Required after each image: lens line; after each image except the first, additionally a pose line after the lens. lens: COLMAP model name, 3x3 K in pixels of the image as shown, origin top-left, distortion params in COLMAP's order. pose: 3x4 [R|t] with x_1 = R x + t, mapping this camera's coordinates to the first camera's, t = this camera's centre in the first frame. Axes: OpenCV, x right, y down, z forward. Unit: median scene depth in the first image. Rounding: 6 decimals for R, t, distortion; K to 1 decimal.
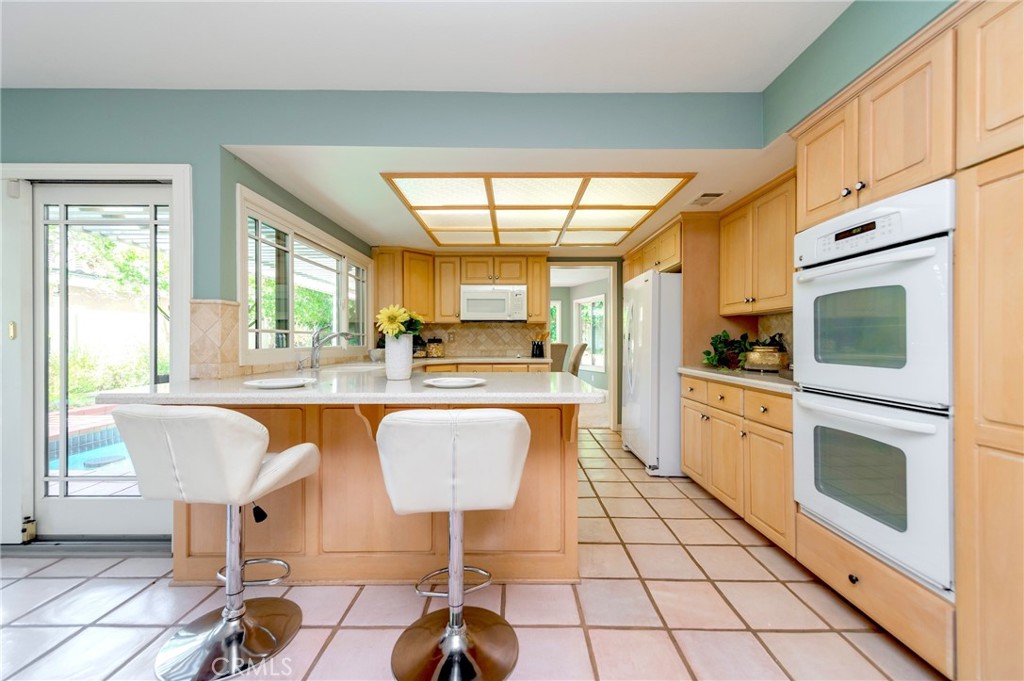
lens RADIAL K [[398.0, 0, 511.6], [0, 398.0, 340.0], [0, 0, 1]] dist [0.001722, -0.000242]
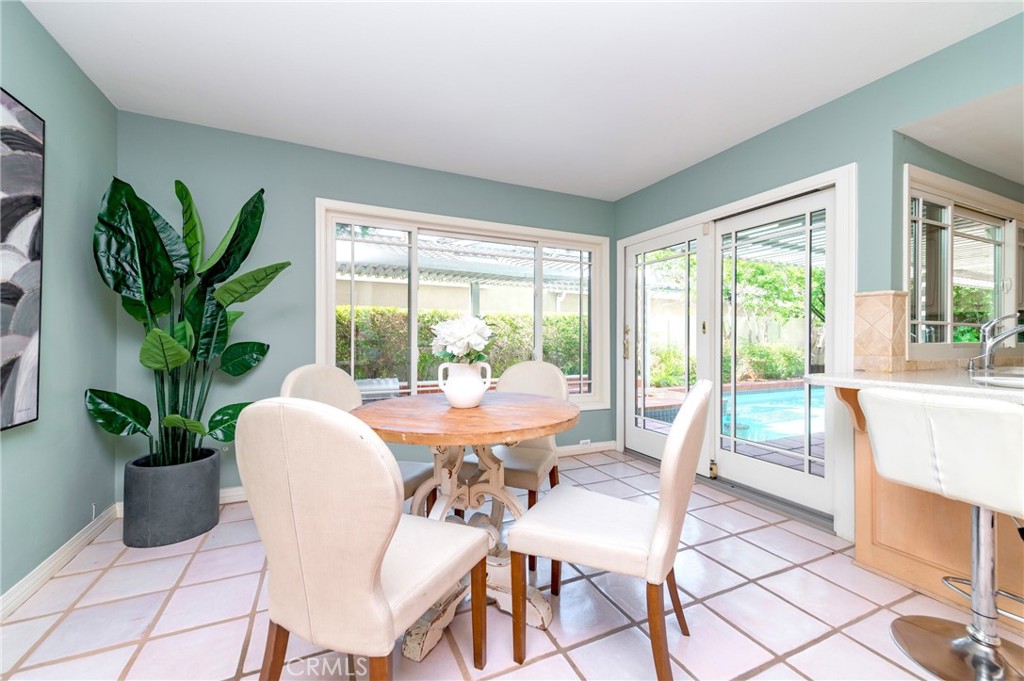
lens RADIAL K [[398.0, 0, 511.6], [0, 398.0, 340.0], [0, 0, 1]] dist [0.001722, -0.000242]
pose [[0.424424, 0.004541, -0.905452, -0.250255], [-0.005999, 0.999980, 0.002203, 0.022214], [0.905444, 0.004497, 0.424442, -0.237763]]
